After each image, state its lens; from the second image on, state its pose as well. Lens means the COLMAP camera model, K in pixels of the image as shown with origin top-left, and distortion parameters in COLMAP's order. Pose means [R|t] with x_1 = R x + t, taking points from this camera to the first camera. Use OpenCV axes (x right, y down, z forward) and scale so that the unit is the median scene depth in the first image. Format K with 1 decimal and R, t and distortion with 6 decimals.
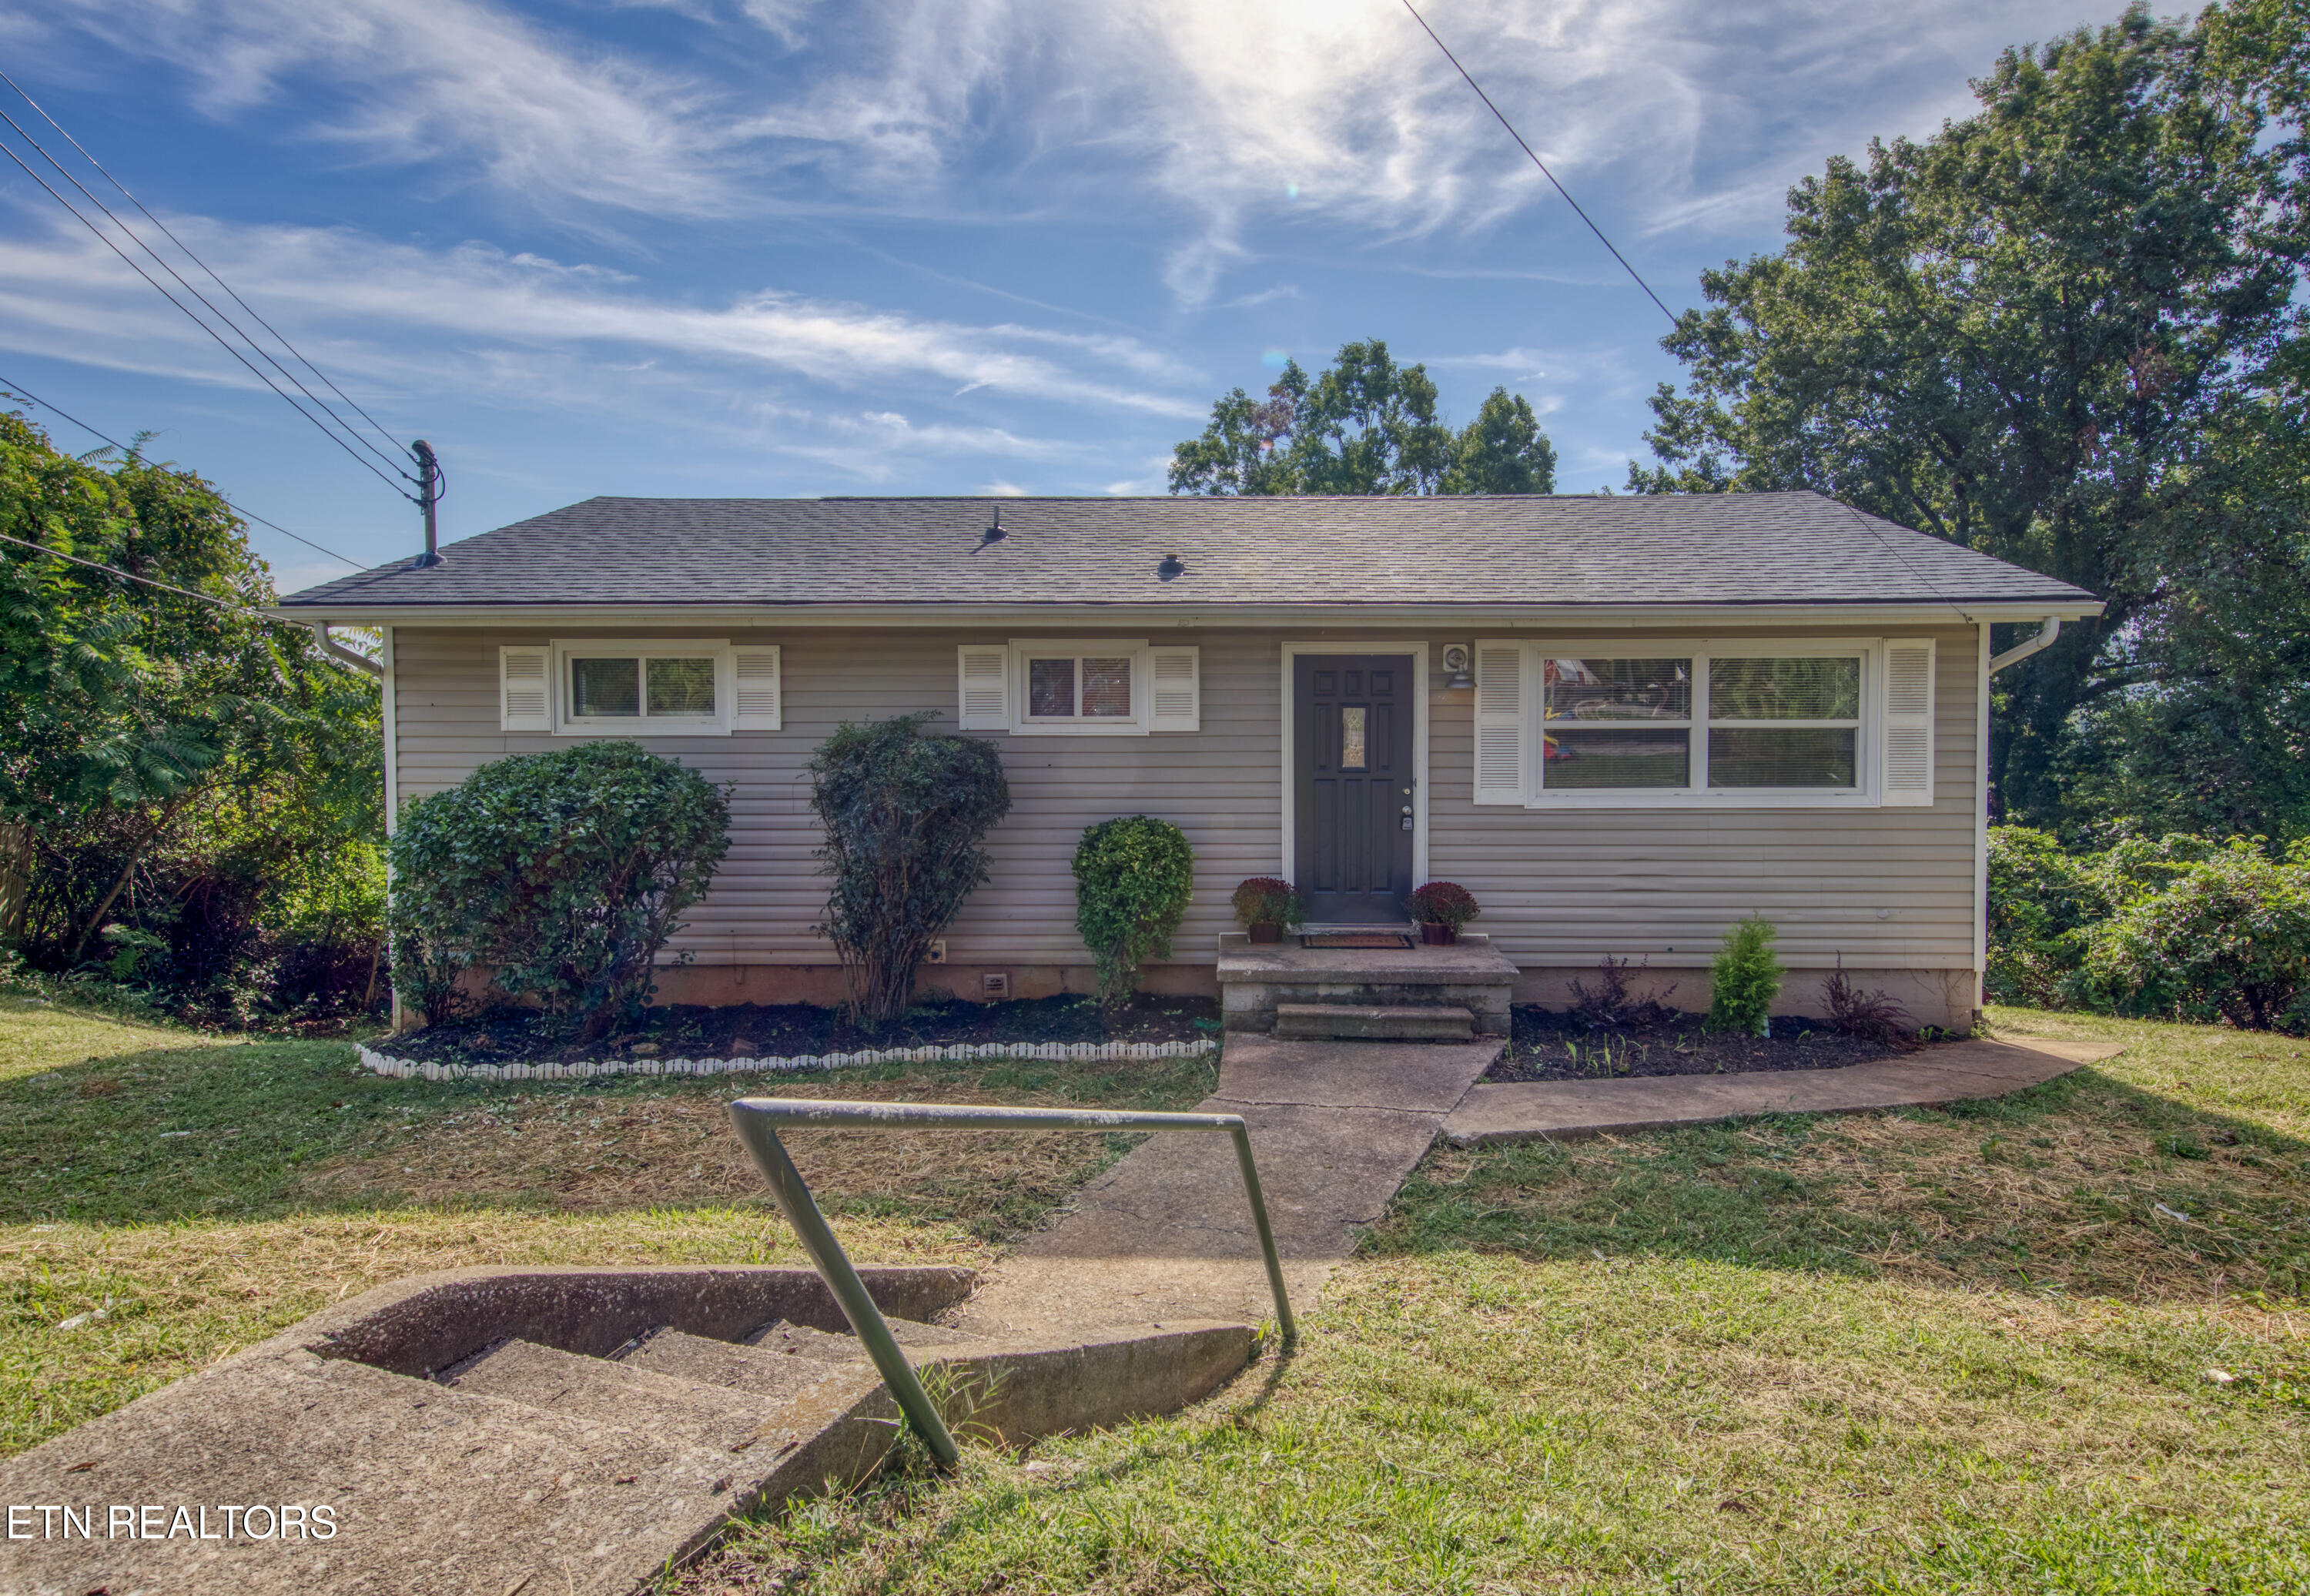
lens RADIAL K [[1228.5, 0, 1200.8], [0, 1228.5, 723.0], [0, 0, 1]] dist [0.005419, 0.001137]
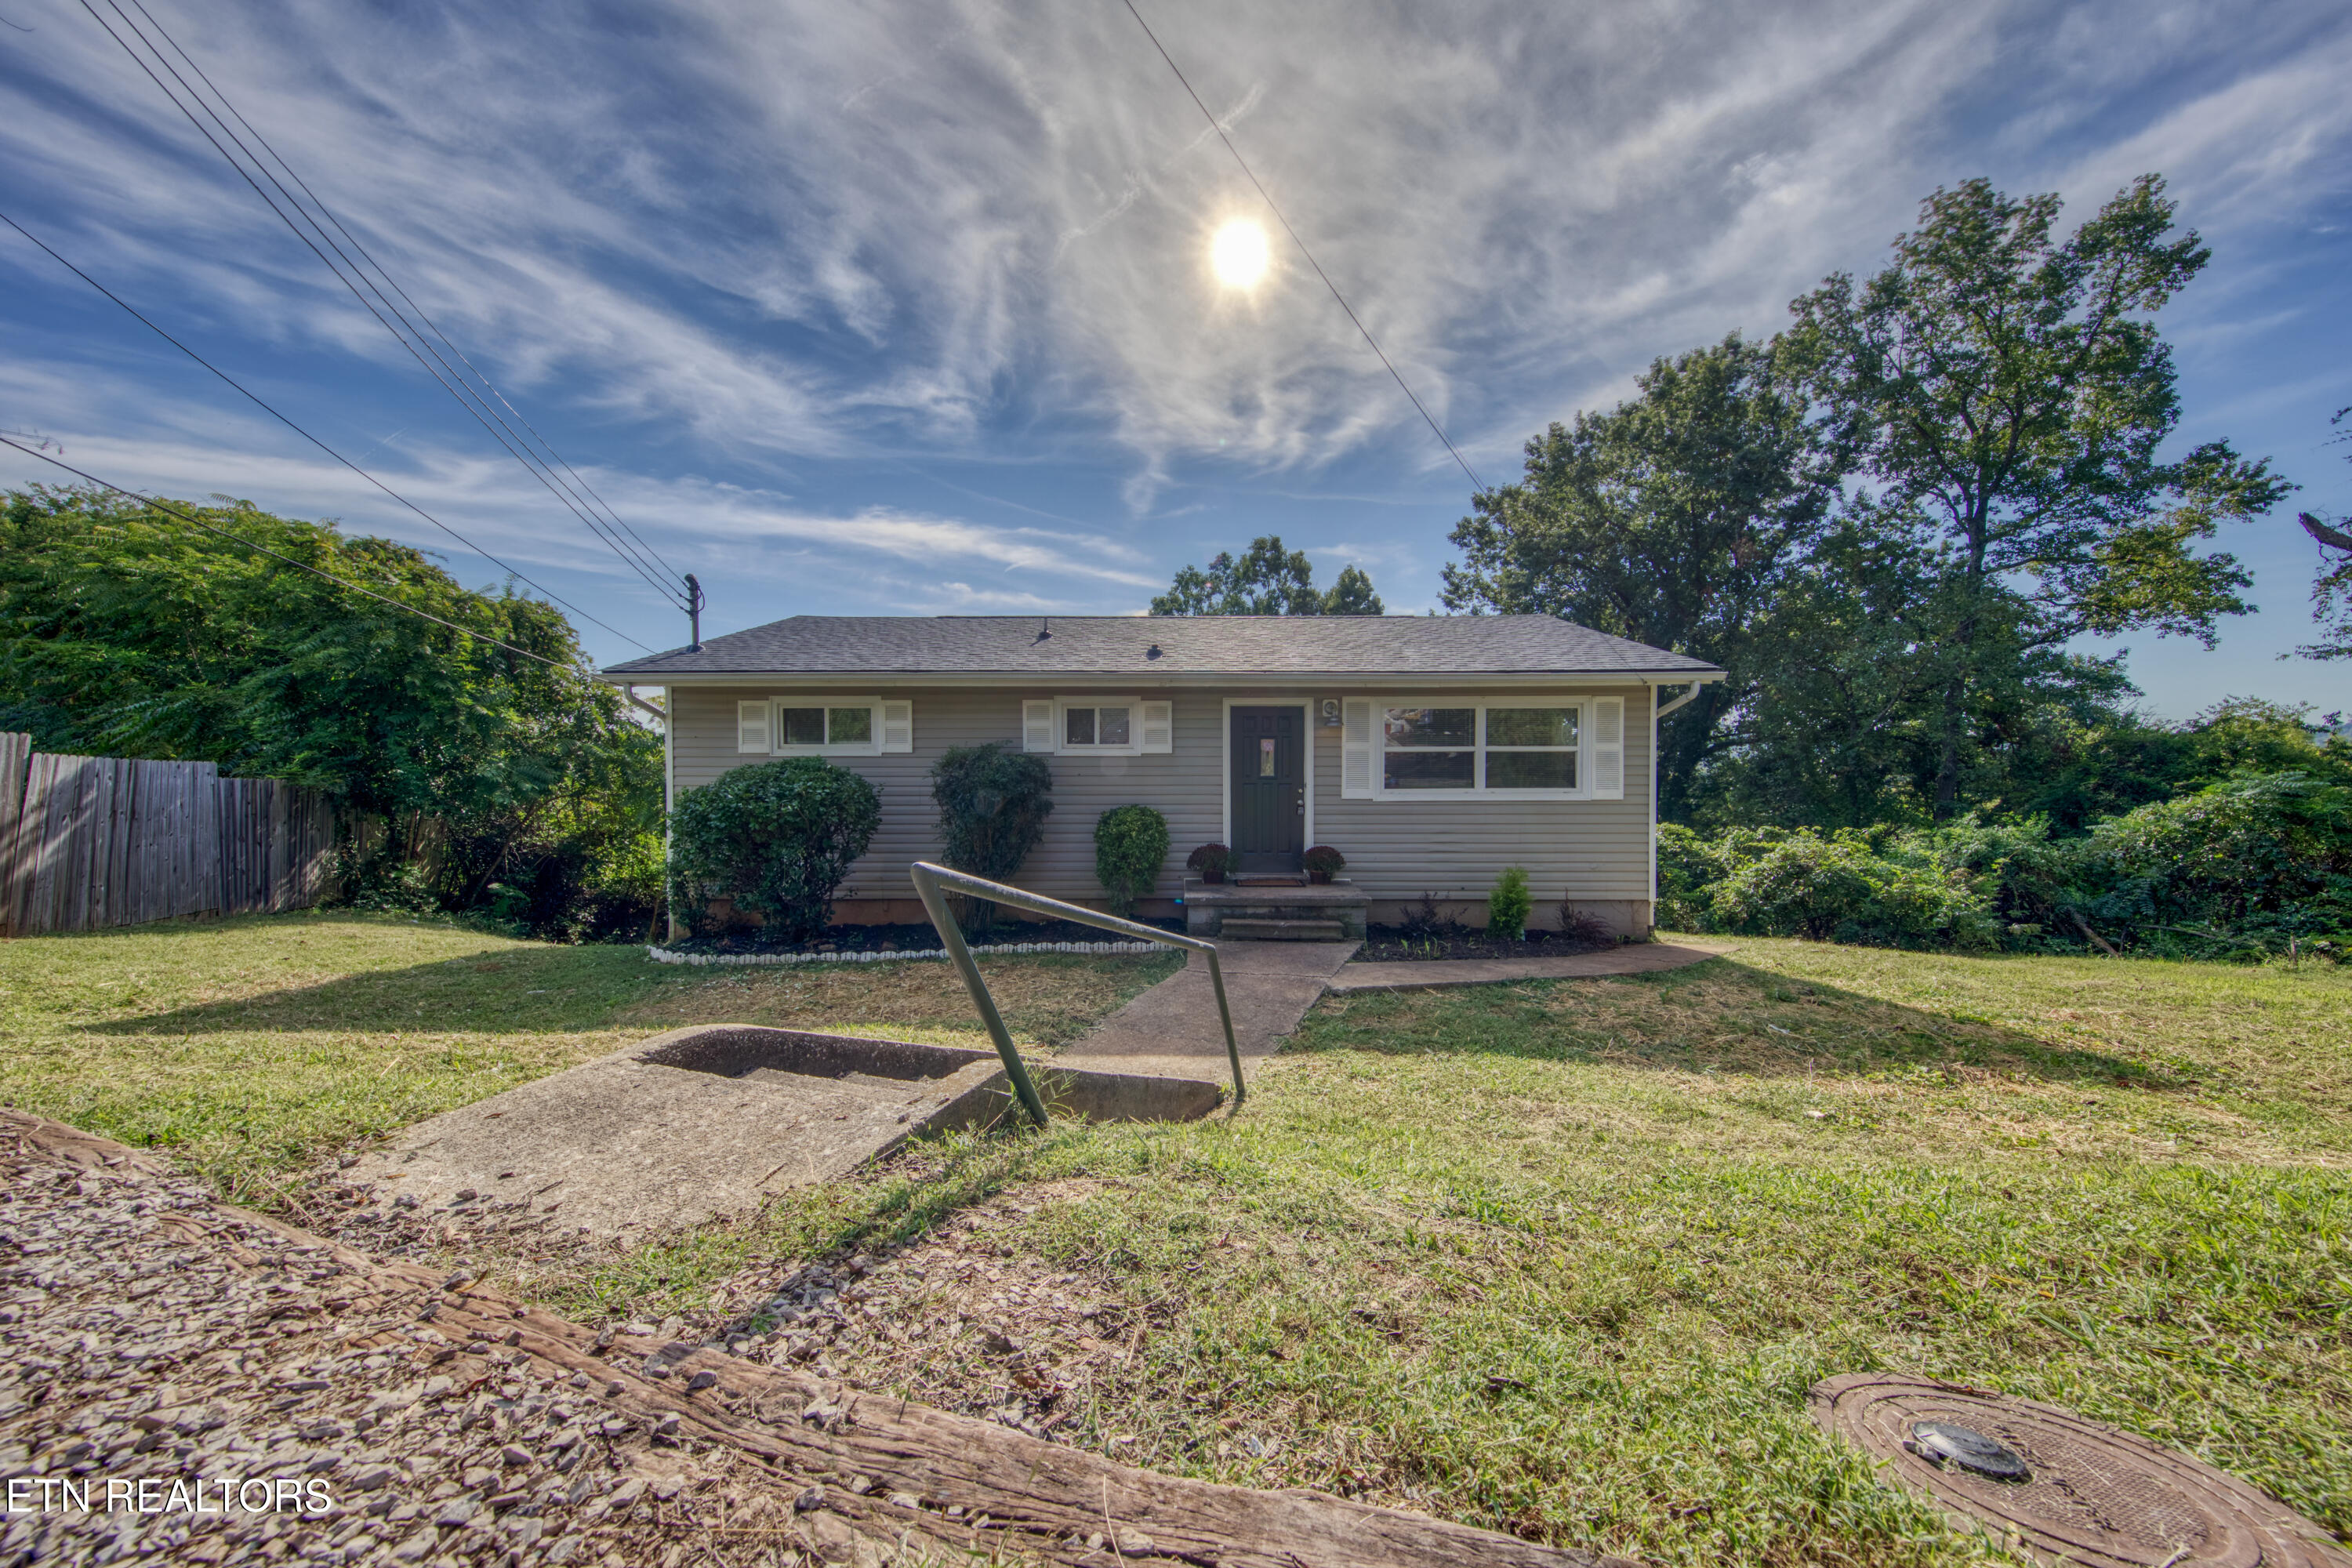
lens RADIAL K [[756.6, 0, 1171.6], [0, 756.6, 765.2], [0, 0, 1]] dist [0.000771, -0.000673]
pose [[0.999959, 0.000528, 0.009062, -0.010949], [-0.000408, 0.999911, -0.013302, 0.035692], [-0.009068, 0.013298, 0.999870, 0.005401]]
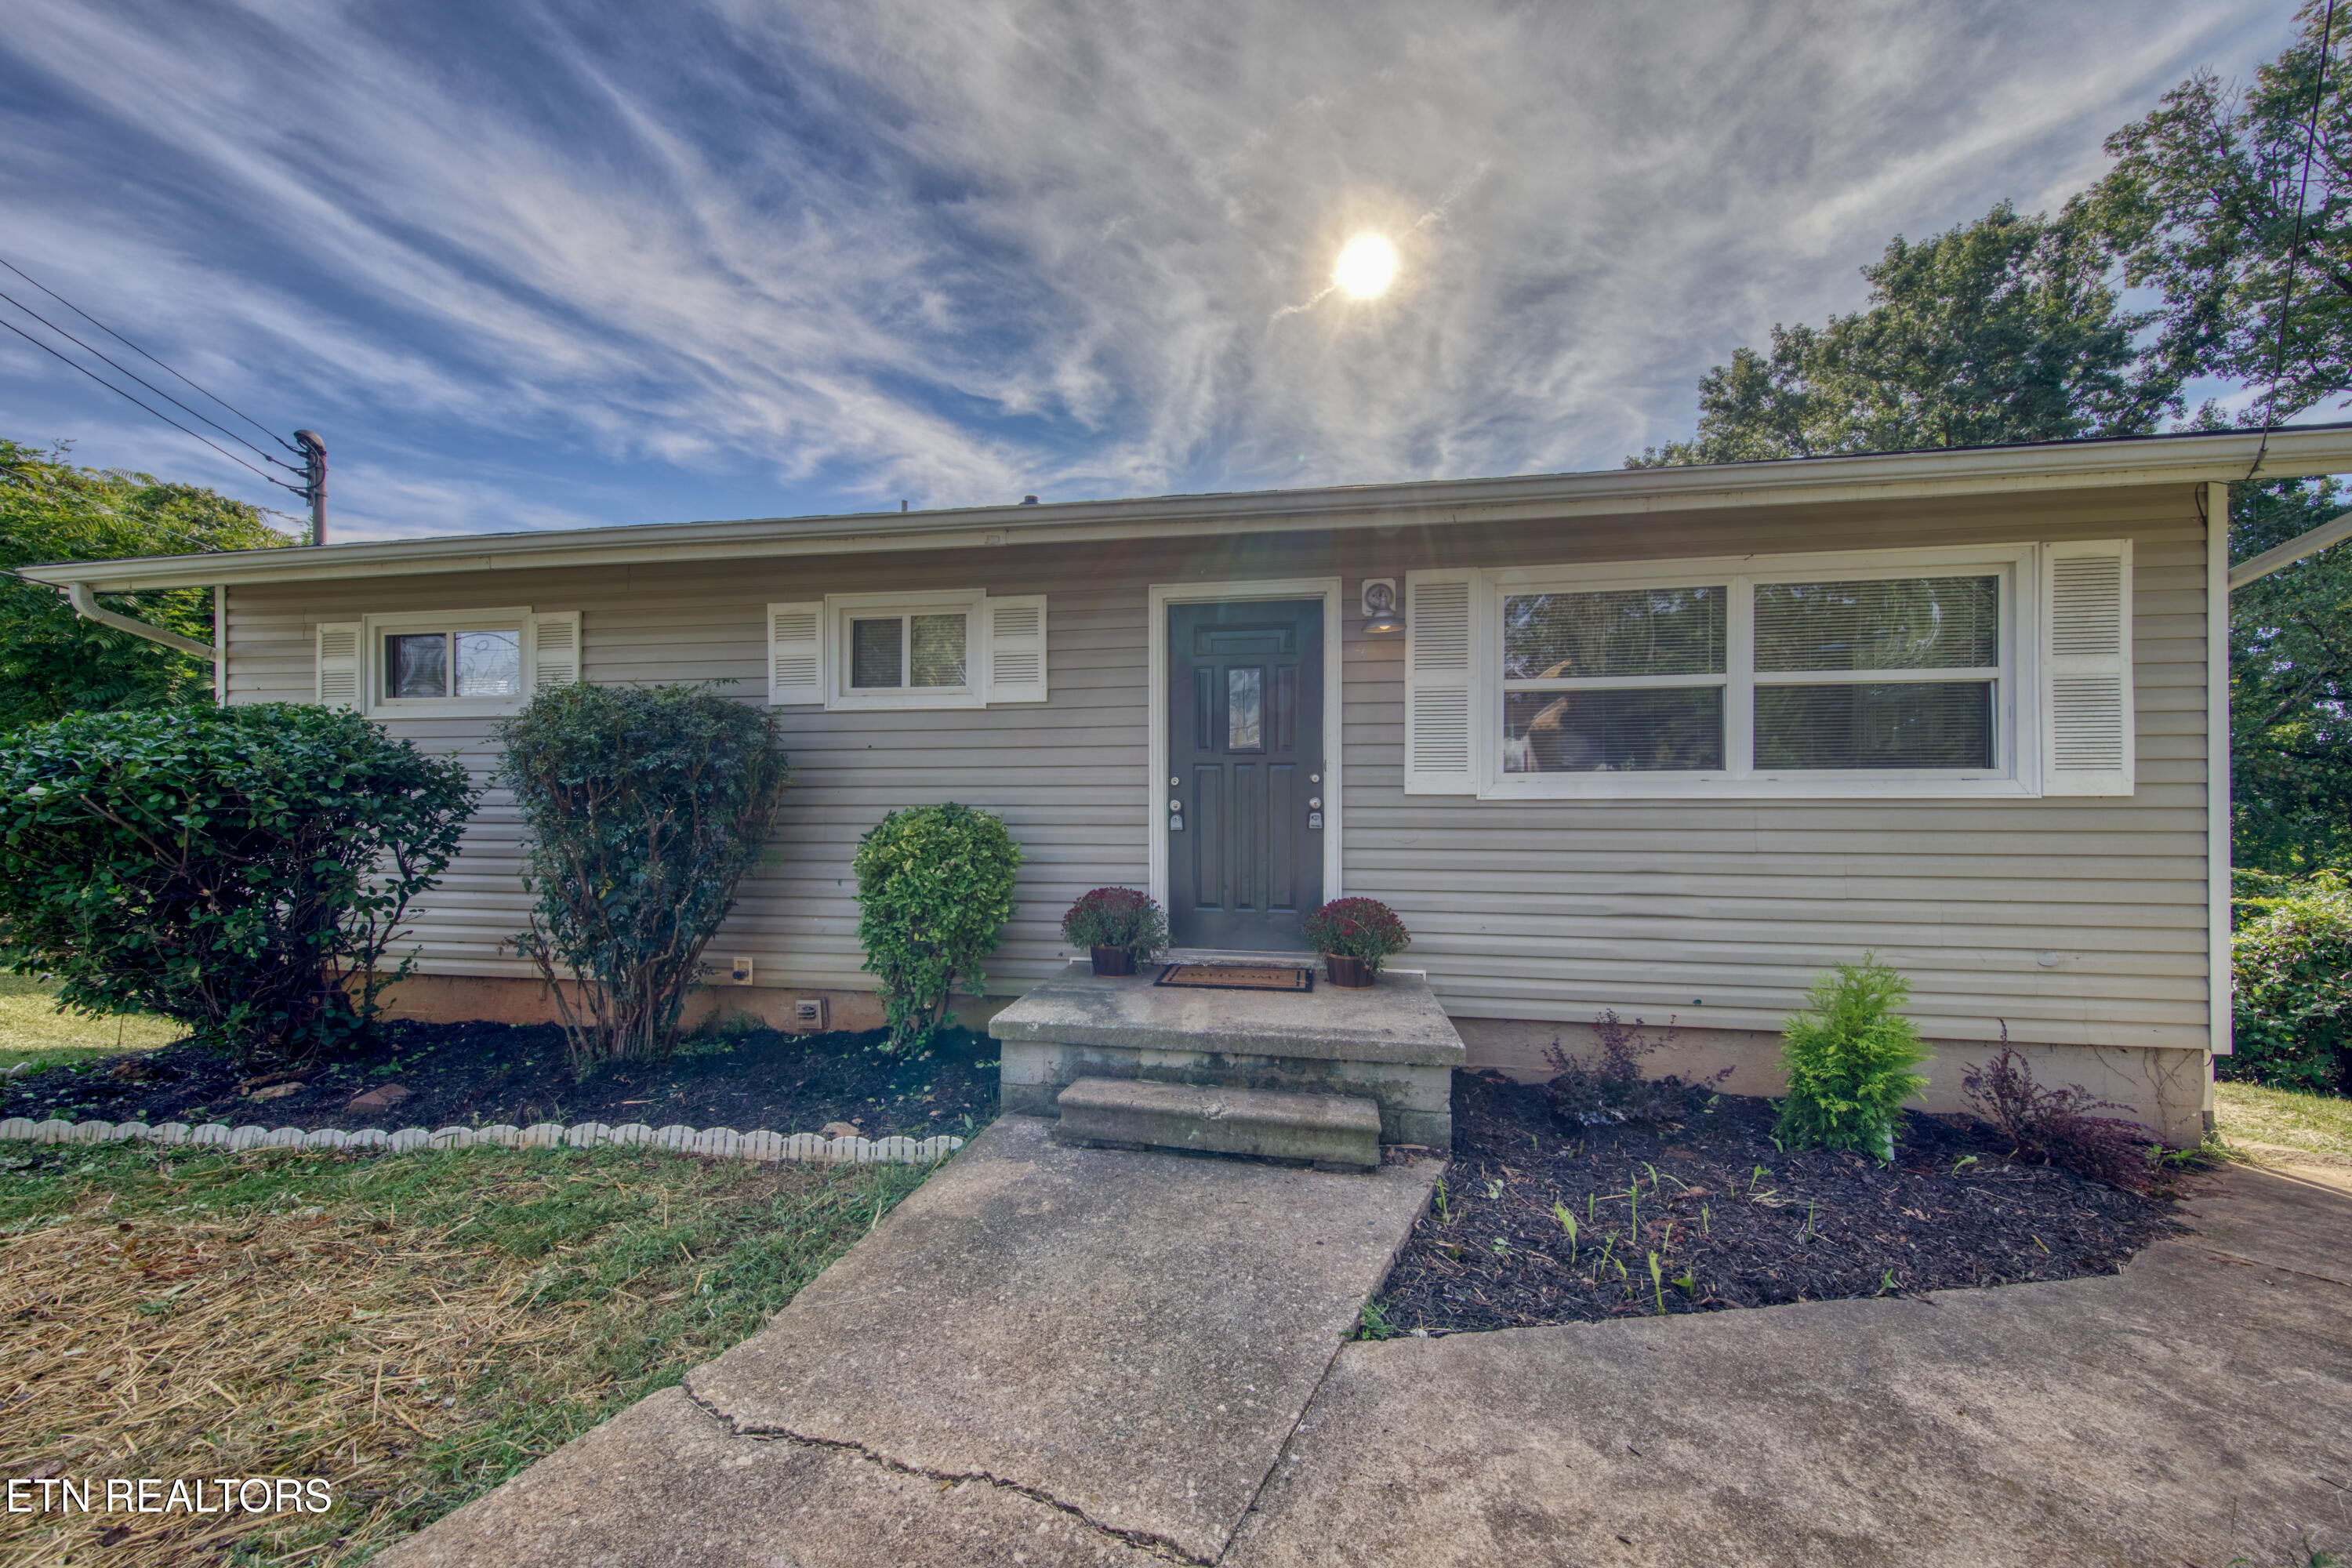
lens RADIAL K [[756.6, 0, 1171.4], [0, 756.6, 791.3], [0, 0, 1]] dist [0.000771, -0.000673]
pose [[0.989808, -0.001100, -0.142401, 0.147893], [-0.002113, 0.999747, -0.022407, 0.075109], [0.142389, 0.022479, 0.989555, 0.531373]]
